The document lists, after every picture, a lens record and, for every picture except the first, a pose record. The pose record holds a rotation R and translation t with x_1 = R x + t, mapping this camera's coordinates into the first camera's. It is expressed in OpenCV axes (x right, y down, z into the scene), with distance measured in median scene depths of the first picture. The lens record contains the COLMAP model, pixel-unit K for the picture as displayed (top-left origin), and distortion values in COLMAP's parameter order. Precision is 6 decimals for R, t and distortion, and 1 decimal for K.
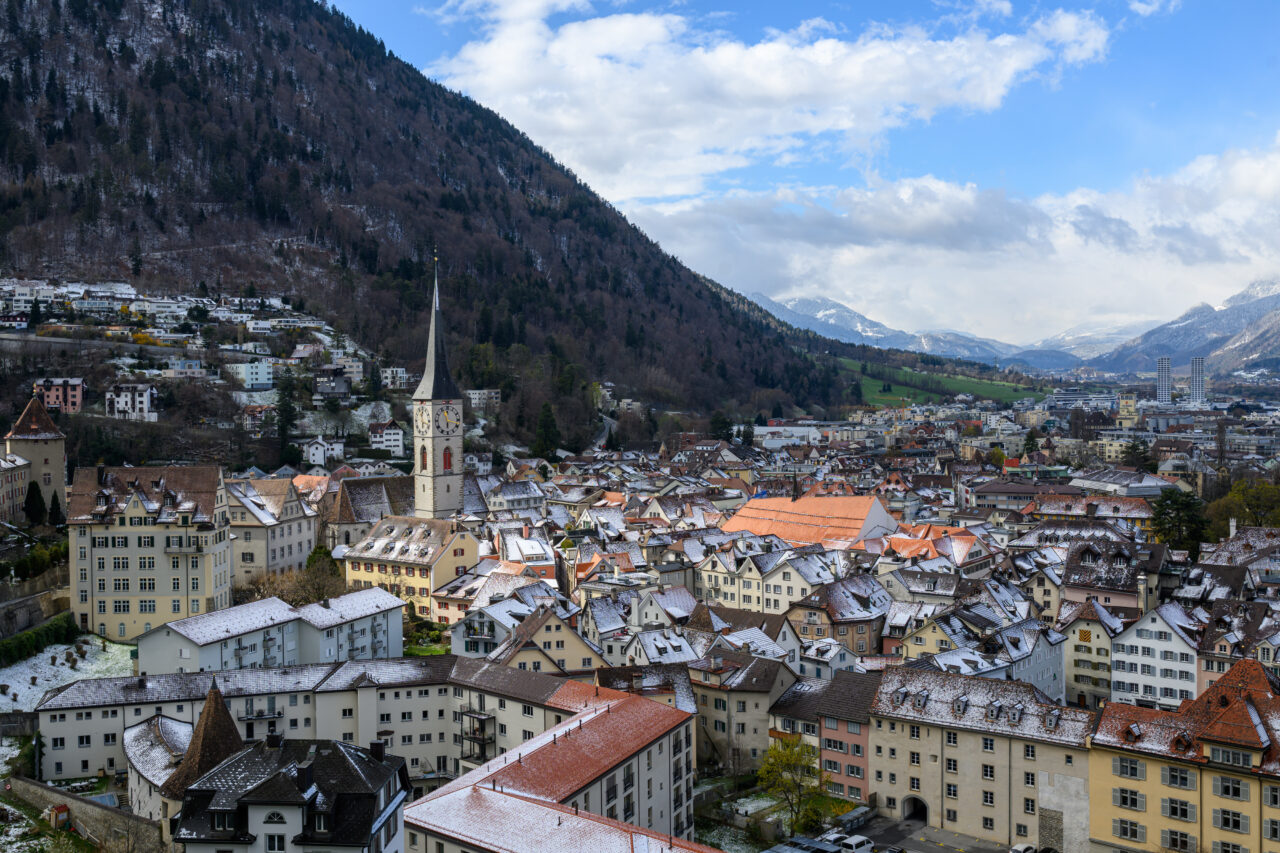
lens RADIAL K [[1342.8, 0, 640.0], [0, 1342.8, 426.5], [0, 0, 1]] dist [-0.008780, 0.004536]
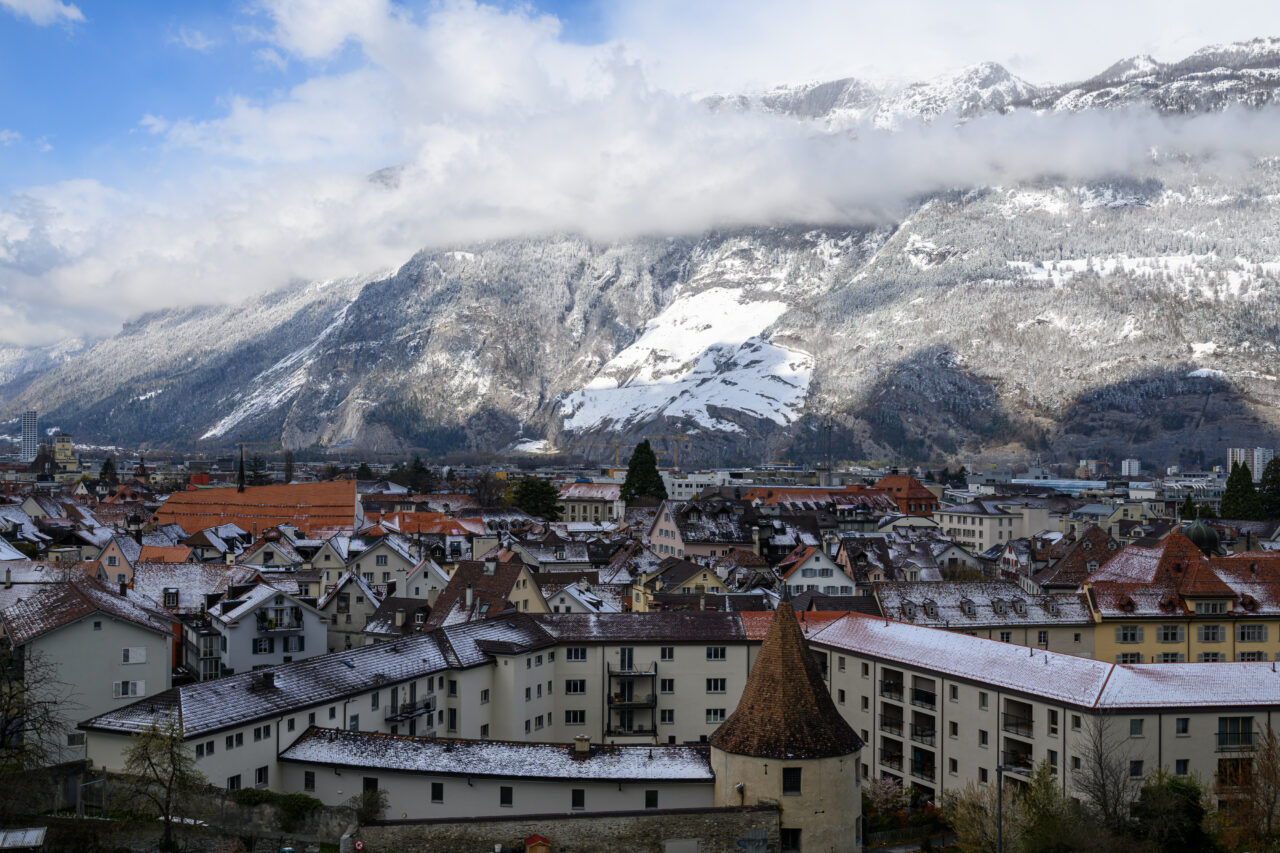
lens RADIAL K [[1430.5, 0, 640.0], [0, 1430.5, 426.5], [0, 0, 1]] dist [-0.007926, -0.012866]
pose [[0.648620, 0.022281, 0.760787, -0.687599], [0.016690, 0.998915, -0.043484, 0.101107], [-0.760930, 0.040902, 0.647544, 0.425978]]
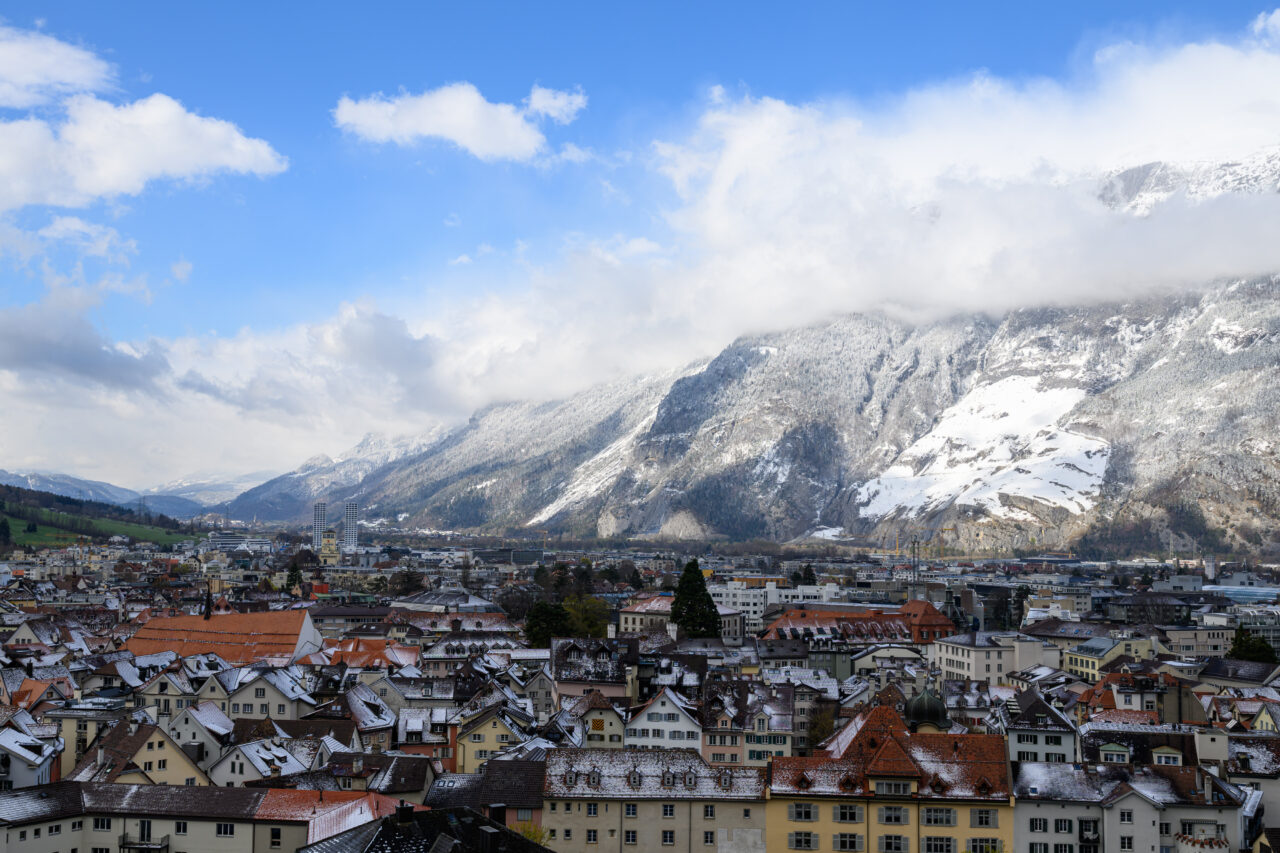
lens RADIAL K [[1373.5, 0, 640.0], [0, 1373.5, 426.5], [0, 0, 1]] dist [-0.013155, 0.013103]
pose [[0.807068, 0.058391, 0.587564, -0.356361], [0.005758, 0.994273, -0.106719, 0.046329], [-0.590430, 0.089513, 0.802110, 0.110526]]
